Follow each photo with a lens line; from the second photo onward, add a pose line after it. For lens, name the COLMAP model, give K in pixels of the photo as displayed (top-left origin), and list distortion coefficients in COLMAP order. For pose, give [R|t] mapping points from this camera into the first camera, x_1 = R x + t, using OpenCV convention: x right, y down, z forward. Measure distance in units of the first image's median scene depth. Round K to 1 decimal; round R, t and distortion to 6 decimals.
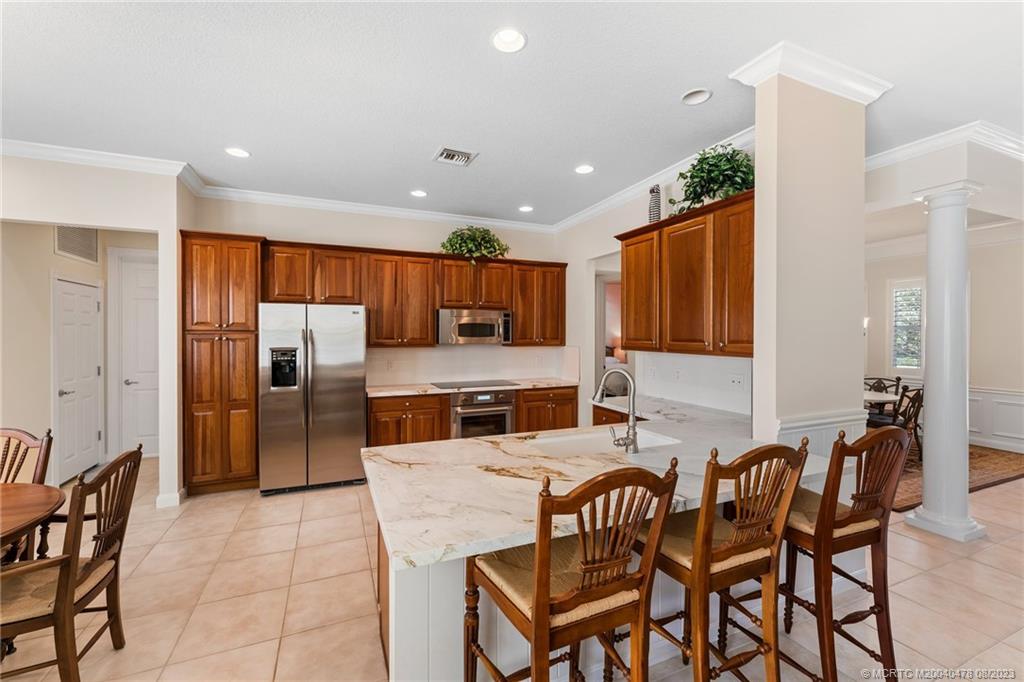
lens RADIAL K [[408.9, 0, 512.1], [0, 408.9, 336.2], [0, 0, 1]] dist [0.001717, 0.000226]
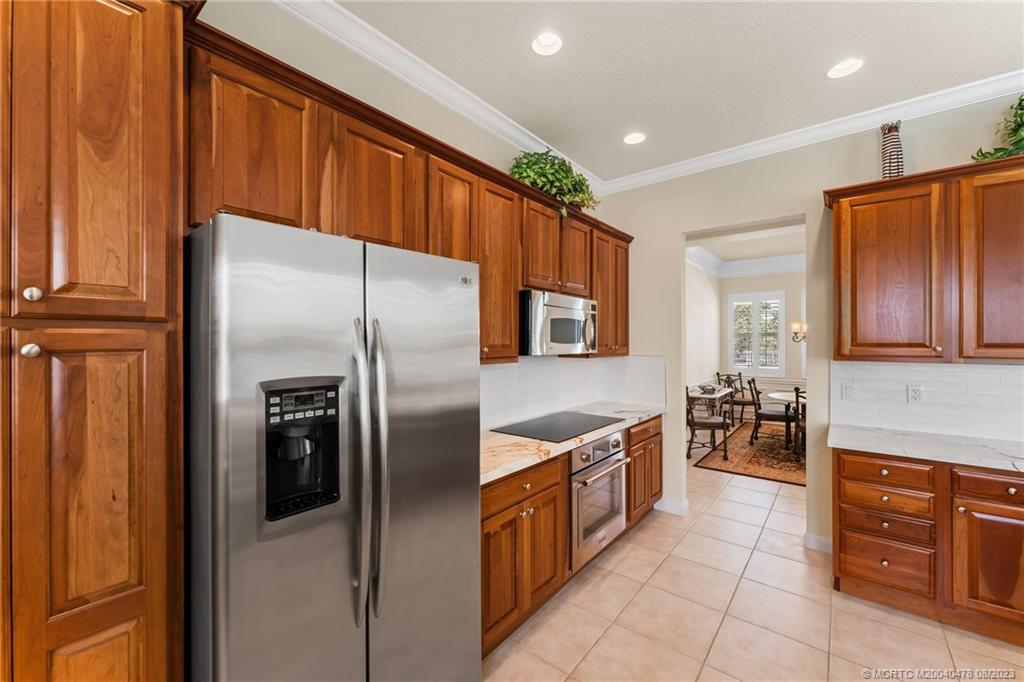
lens RADIAL K [[420.6, 0, 494.0], [0, 420.6, 341.7], [0, 0, 1]] dist [0.000035, 0.000056]
pose [[0.892052, -0.003679, 0.451918, -0.564781], [0.007547, 0.999949, -0.006755, 0.004681], [-0.451870, 0.009437, 0.892034, 0.657074]]
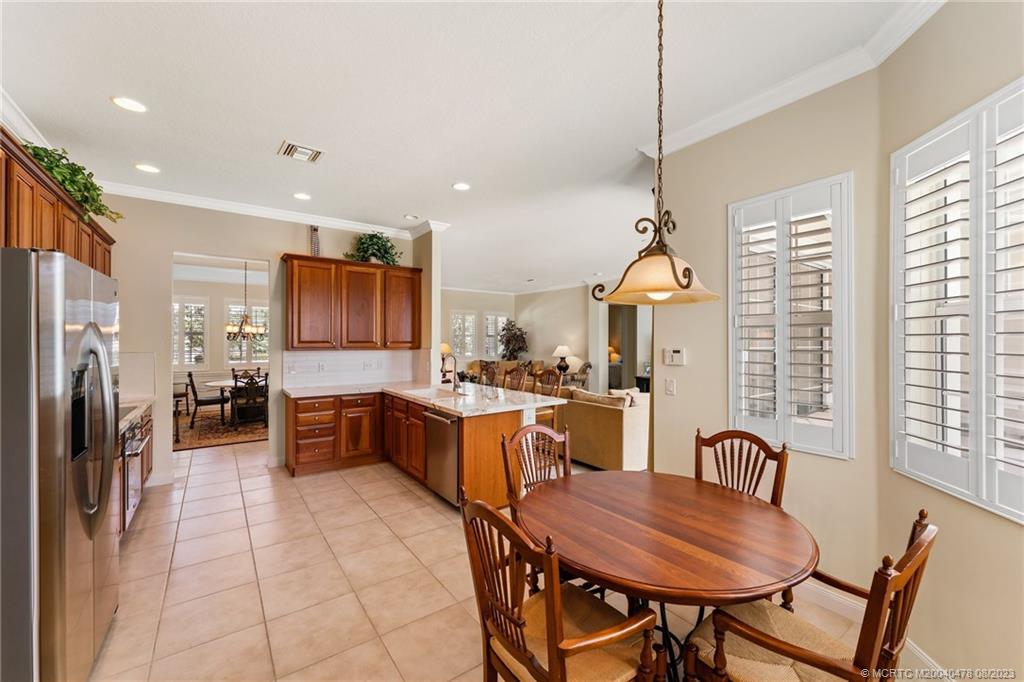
lens RADIAL K [[408.9, 0, 512.1], [0, 408.9, 336.2], [0, 0, 1]] dist [0.001717, 0.000226]
pose [[-0.213047, 0.004787, 0.977030, -1.064996], [0.005986, 0.999976, -0.003594, 0.000665], [-0.977024, 0.005083, -0.213070, 0.643573]]
